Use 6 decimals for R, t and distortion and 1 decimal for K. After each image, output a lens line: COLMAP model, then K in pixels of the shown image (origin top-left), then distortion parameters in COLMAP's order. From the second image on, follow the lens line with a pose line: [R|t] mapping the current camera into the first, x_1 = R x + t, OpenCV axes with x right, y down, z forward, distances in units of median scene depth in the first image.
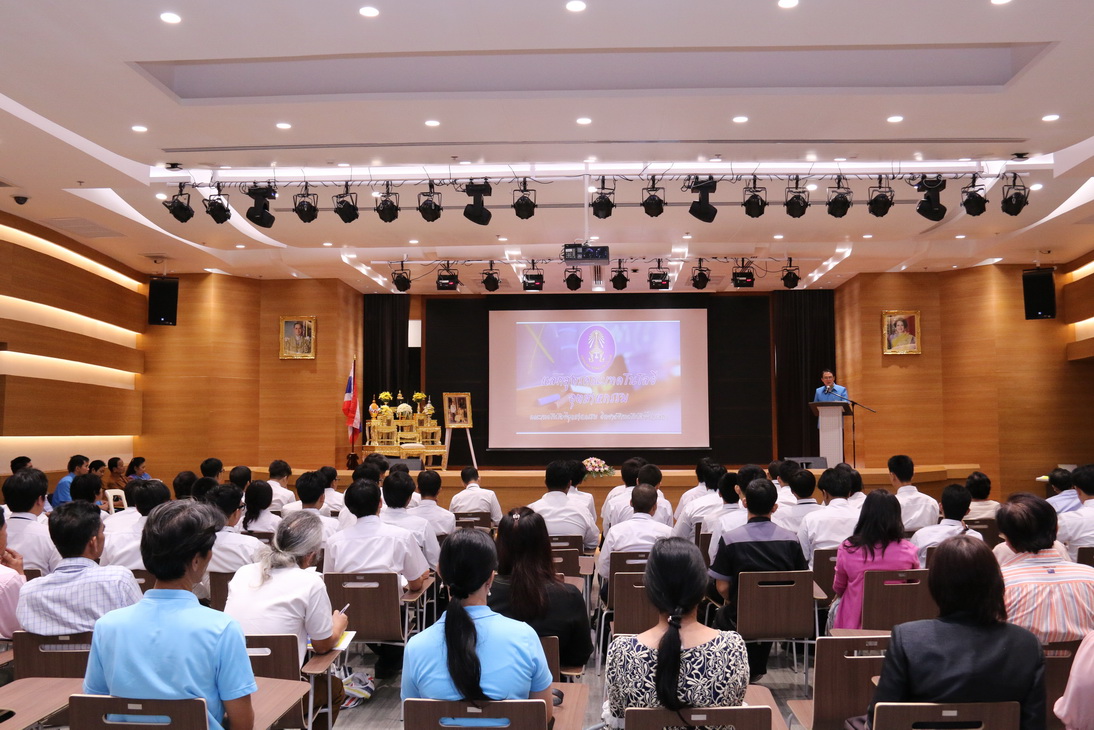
lens RADIAL K [[975.9, 0, 548.5], [0, 975.9, 362.0], [0, 0, 1]] dist [-0.128278, 0.095098]
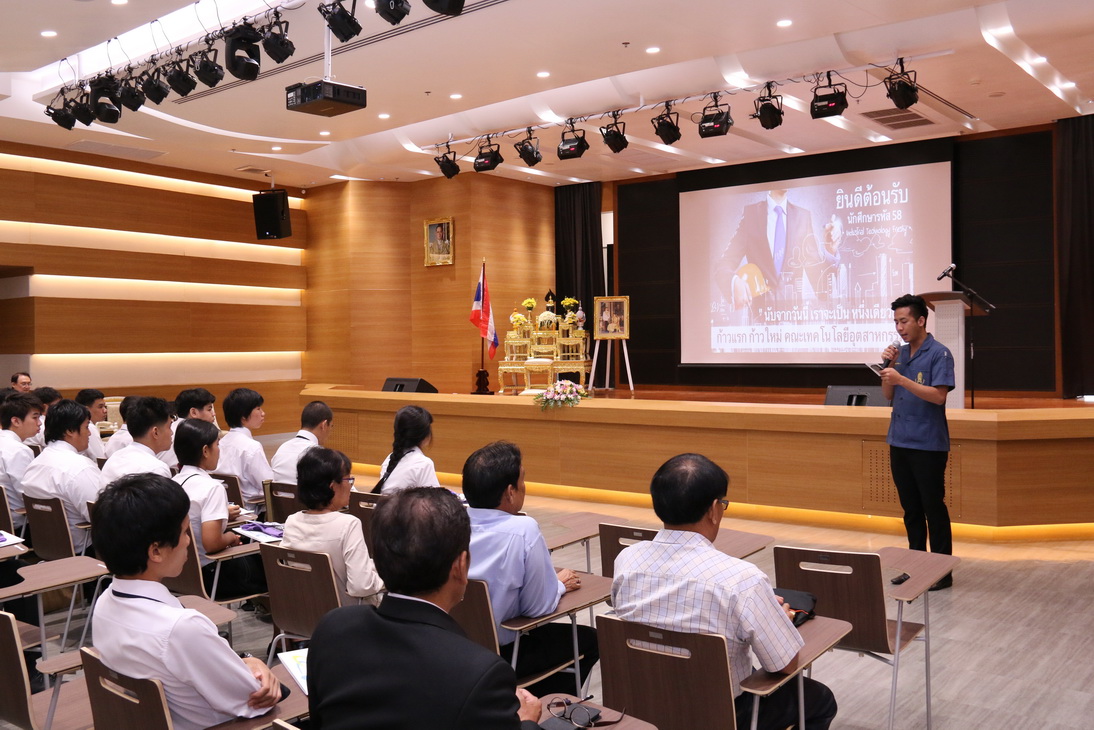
lens RADIAL K [[975.9, 0, 567.1], [0, 975.9, 326.6], [0, 0, 1]] dist [-0.128278, 0.095098]
pose [[0.816725, -0.017518, -0.576761, 0.362881], [0.049688, 0.997961, 0.040050, 0.023294], [0.574884, -0.061368, 0.815930, 0.322445]]
